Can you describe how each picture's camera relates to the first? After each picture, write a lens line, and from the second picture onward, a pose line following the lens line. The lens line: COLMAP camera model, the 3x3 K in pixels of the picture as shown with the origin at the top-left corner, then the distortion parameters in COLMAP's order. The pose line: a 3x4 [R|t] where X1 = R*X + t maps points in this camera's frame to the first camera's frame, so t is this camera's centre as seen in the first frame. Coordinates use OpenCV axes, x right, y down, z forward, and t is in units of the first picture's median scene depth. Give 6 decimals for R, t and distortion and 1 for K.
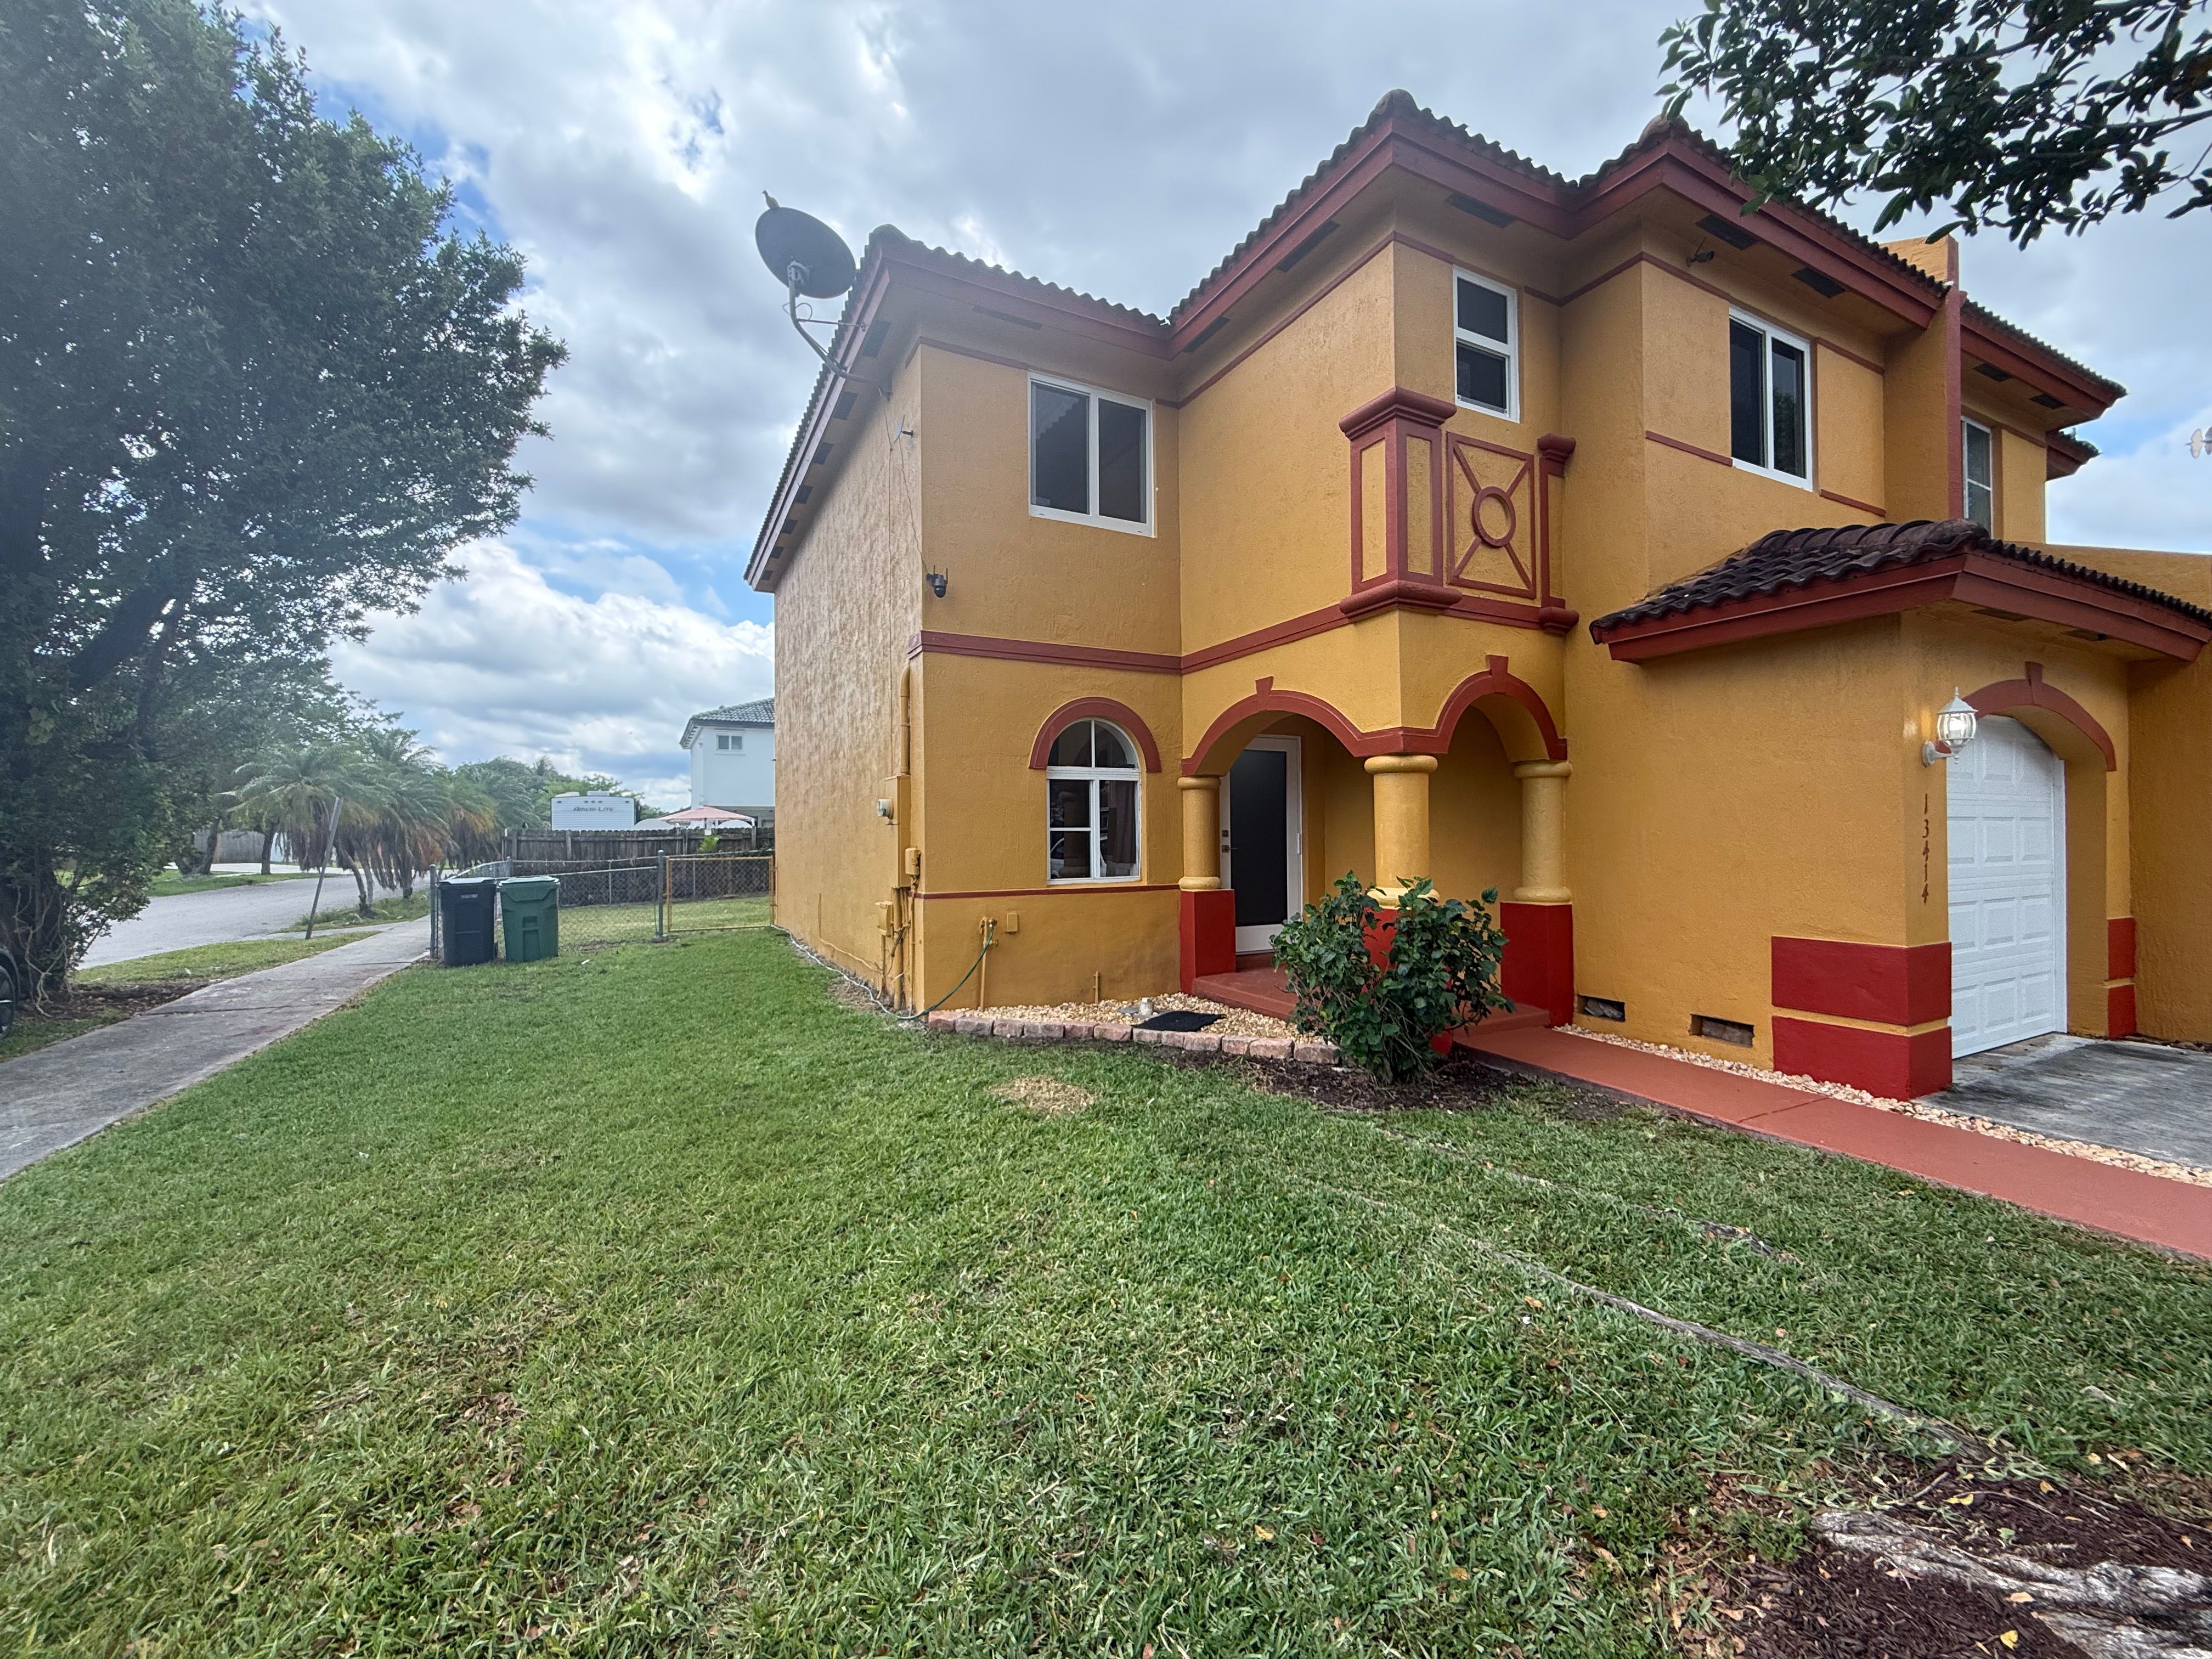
lens RADIAL K [[883.6, 0, 1096.1], [0, 883.6, 829.1], [0, 0, 1]] dist [-0.002140, 0.000925]
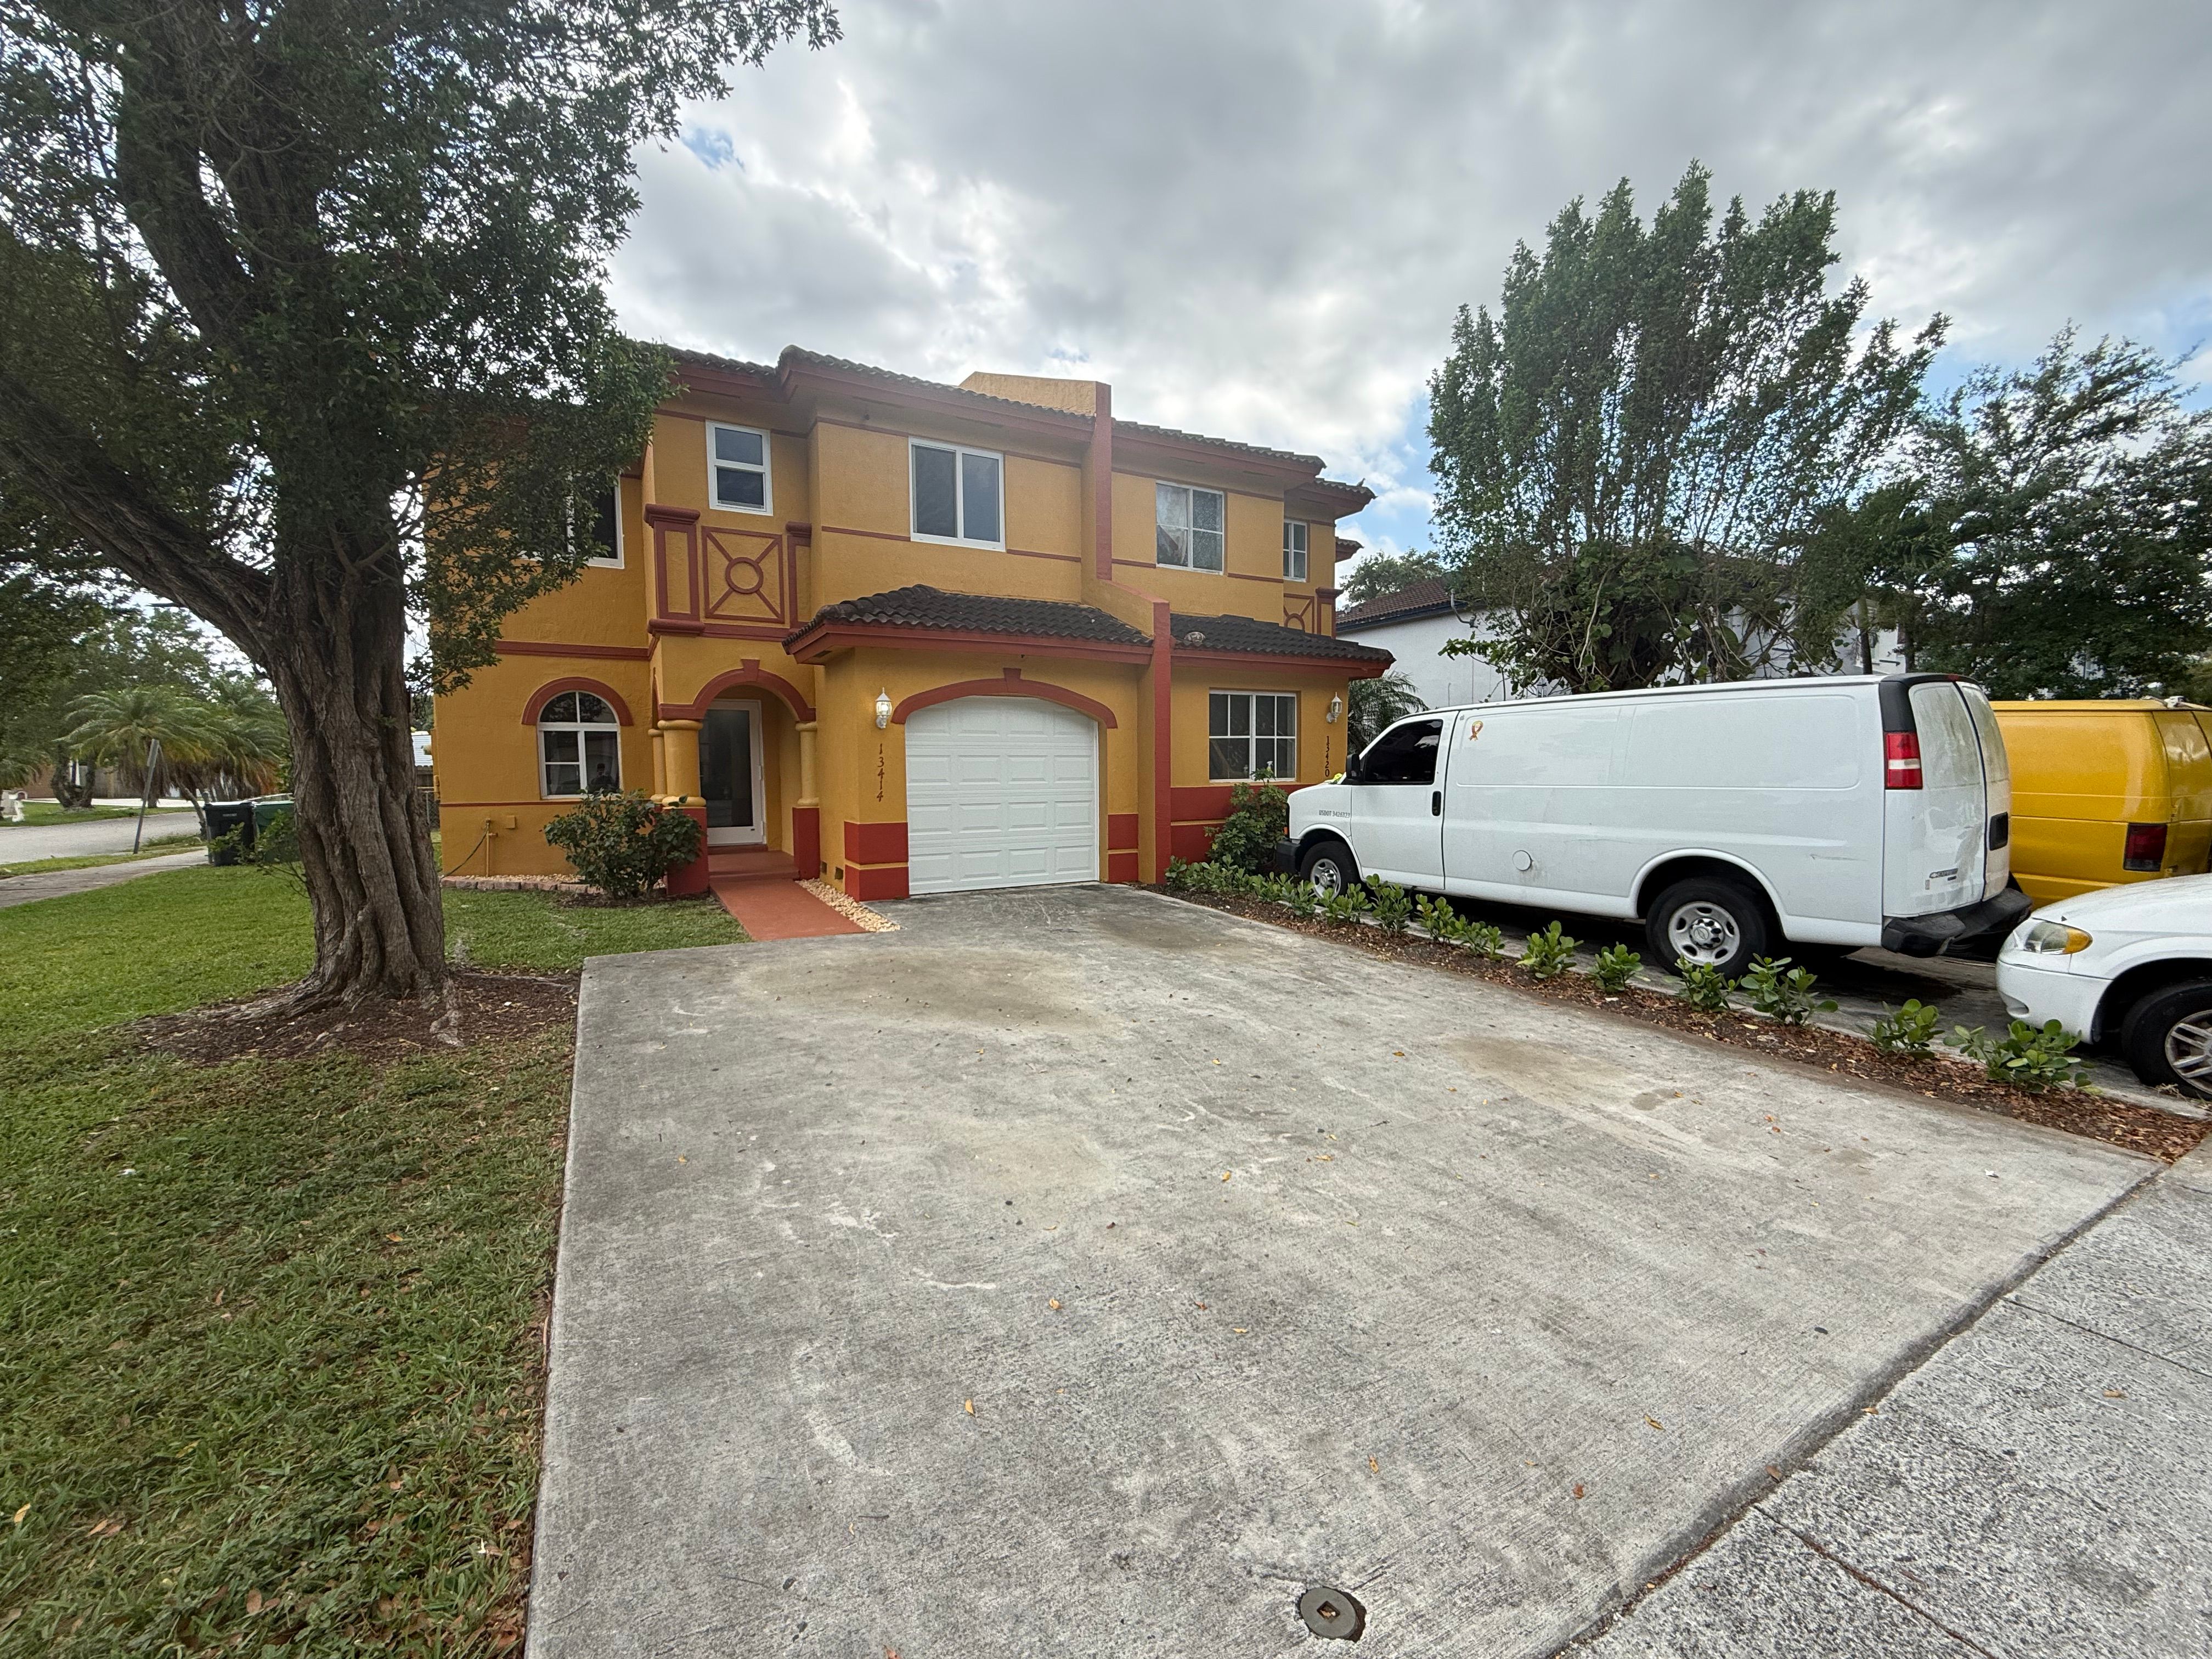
lens RADIAL K [[883.6, 0, 1099.1], [0, 883.6, 828.7], [0, 0, 1]] dist [-0.002140, 0.000925]
pose [[0.999177, -0.003424, 0.040421, 1.008761], [0.000542, 0.997468, 0.071117, 0.005768], [-0.040562, -0.071036, 0.996649, -0.696049]]
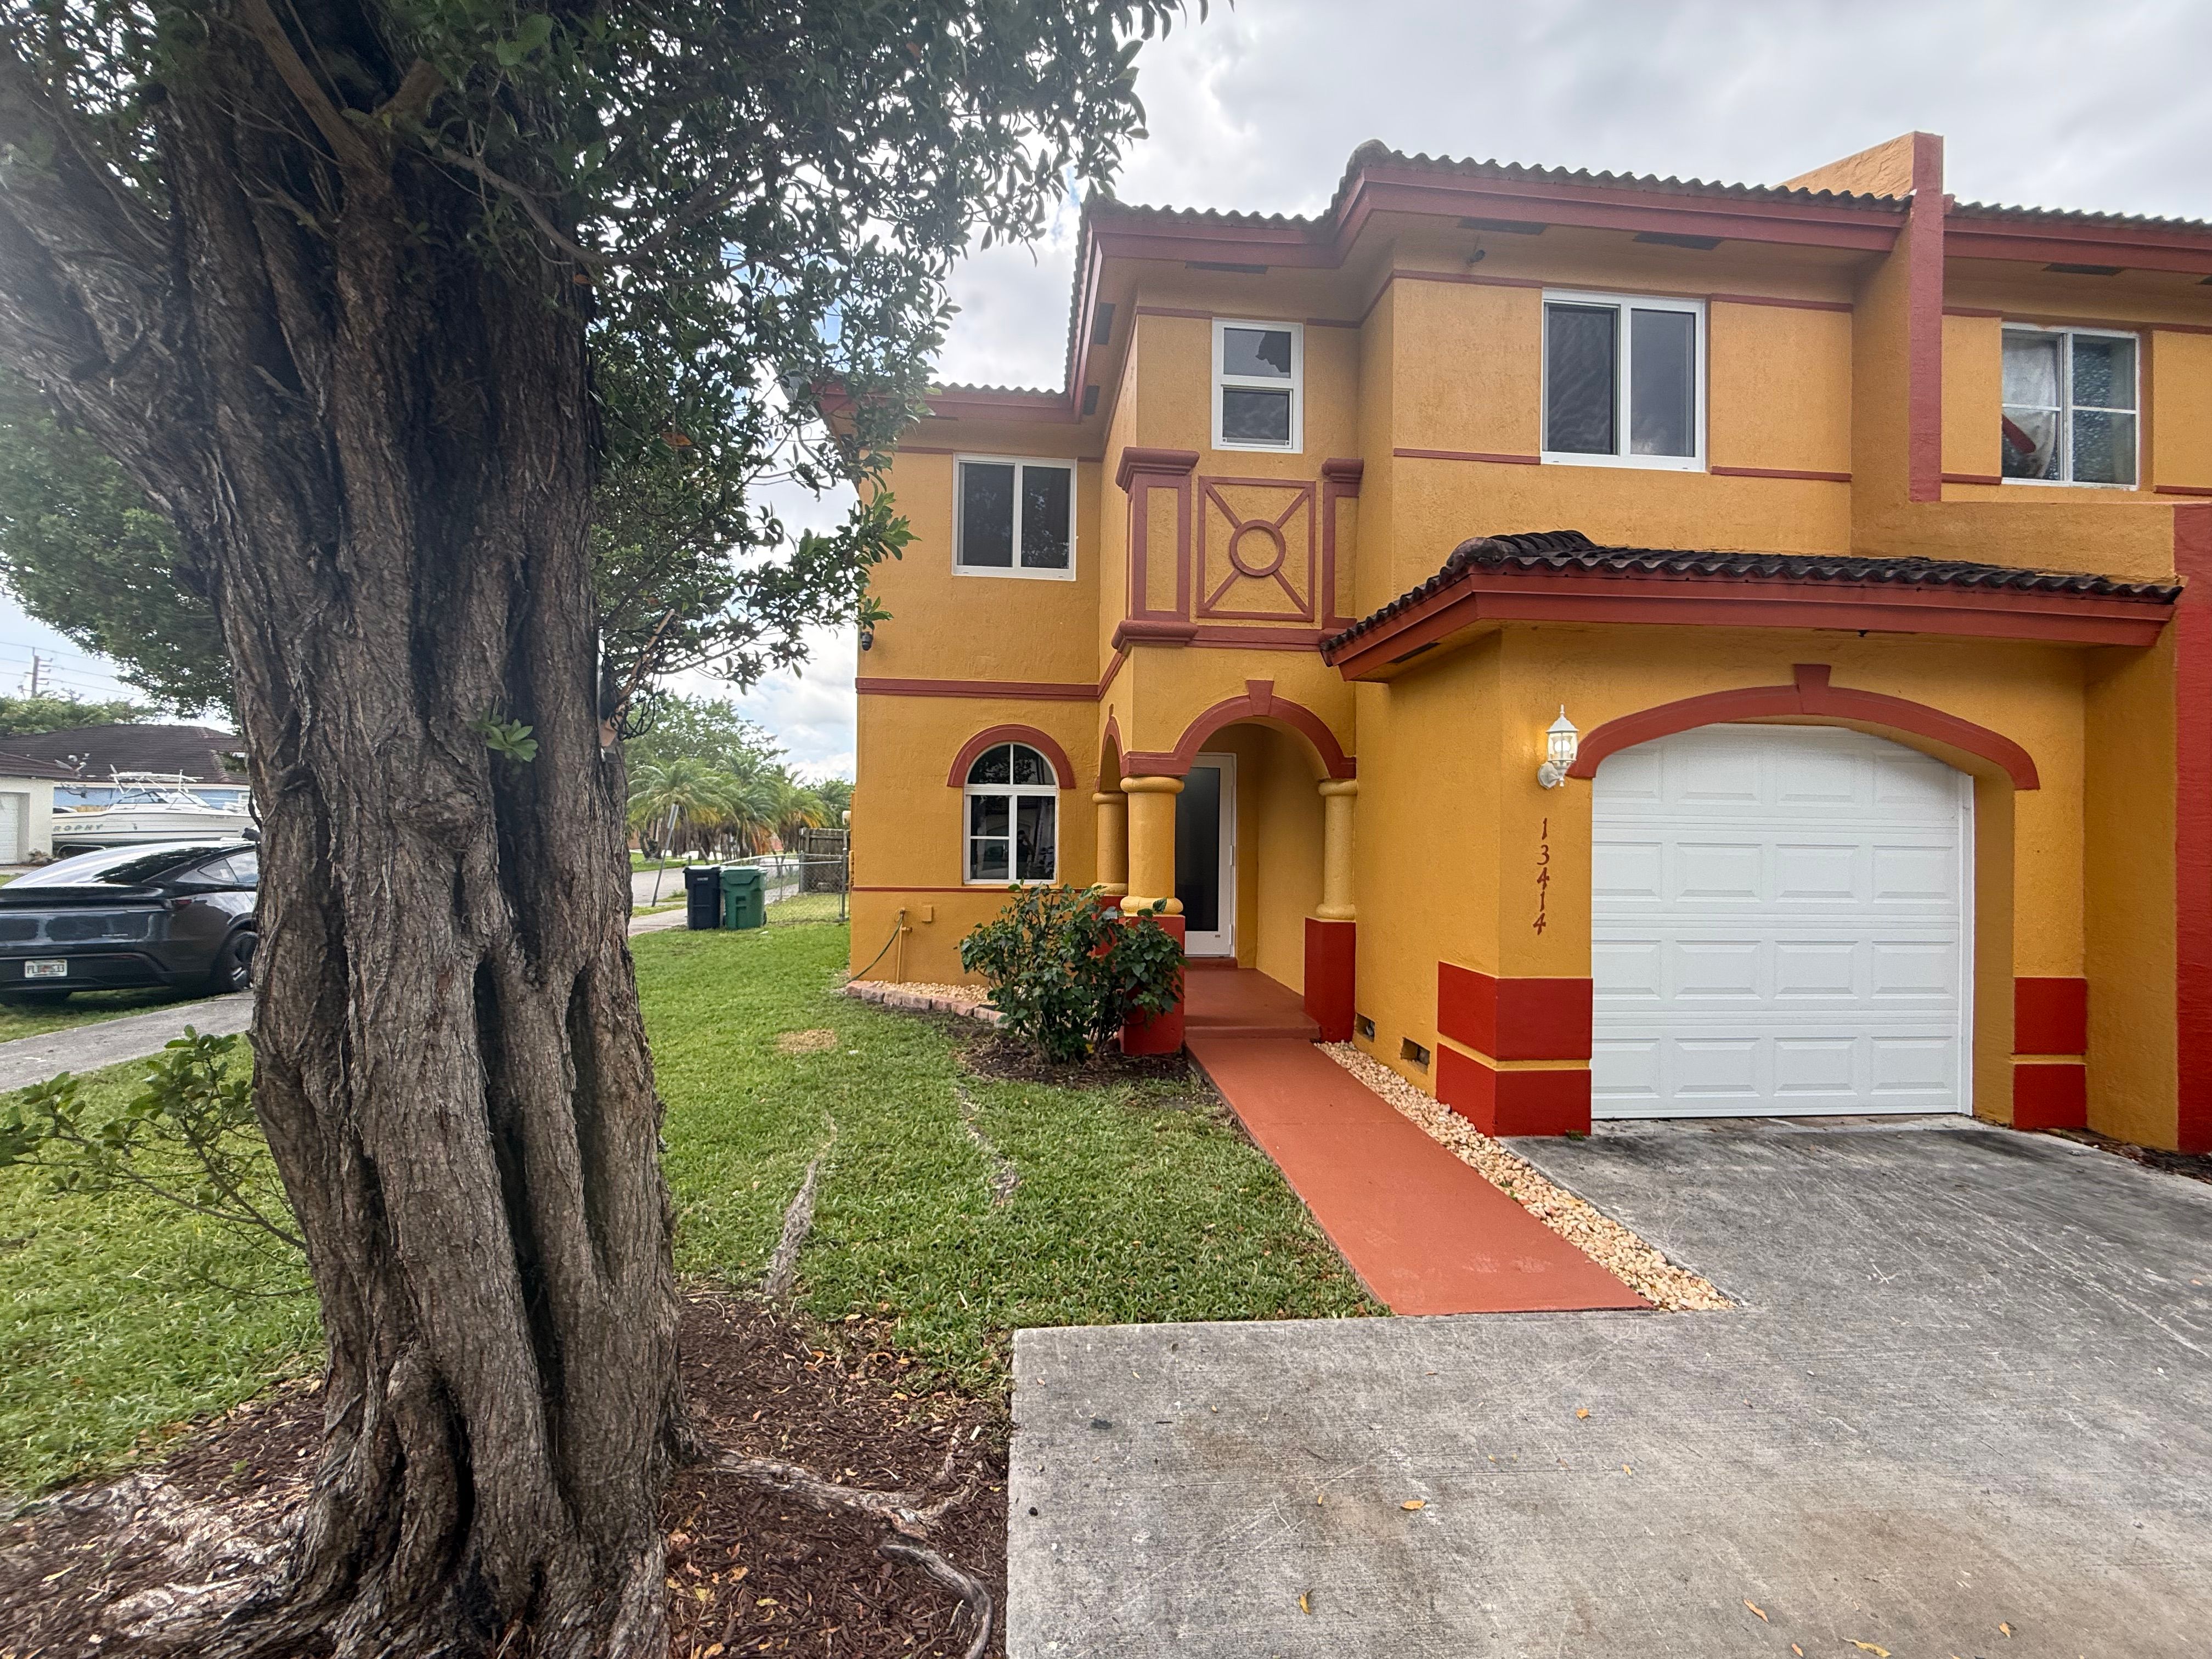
lens RADIAL K [[883.6, 0, 1097.7], [0, 883.6, 828.8], [0, 0, 1]] dist [-0.002140, 0.000925]
pose [[0.928785, 0.016584, -0.370248, 0.641117], [-0.019487, 0.999802, -0.004102, -0.011403], [0.370107, 0.011024, 0.928924, -0.040540]]
